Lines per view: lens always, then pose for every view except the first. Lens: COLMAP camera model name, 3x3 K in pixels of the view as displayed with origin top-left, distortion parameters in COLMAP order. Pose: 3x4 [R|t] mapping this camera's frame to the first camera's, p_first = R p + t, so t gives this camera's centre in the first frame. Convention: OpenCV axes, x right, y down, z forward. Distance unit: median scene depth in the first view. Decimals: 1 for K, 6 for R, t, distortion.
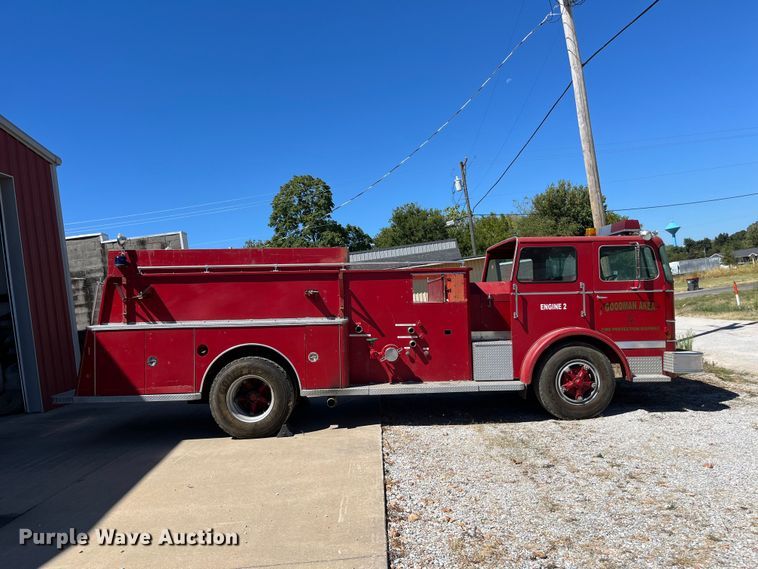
lens RADIAL K [[612.4, 0, 368.4], [0, 612.4, 284.2], [0, 0, 1]] dist [0.076244, -0.118625]
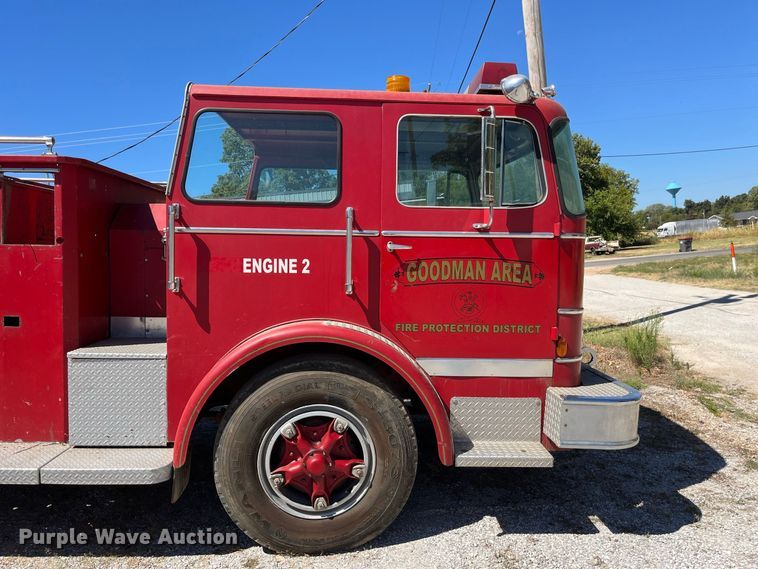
lens RADIAL K [[612.4, 0, 368.4], [0, 612.4, 284.2], [0, 0, 1]] dist [0.076244, -0.118625]
pose [[0.999271, 0.037467, 0.007297, 0.350433], [-0.037931, 0.996068, 0.080057, 0.014131], [-0.004269, -0.080275, 0.996764, 0.596392]]
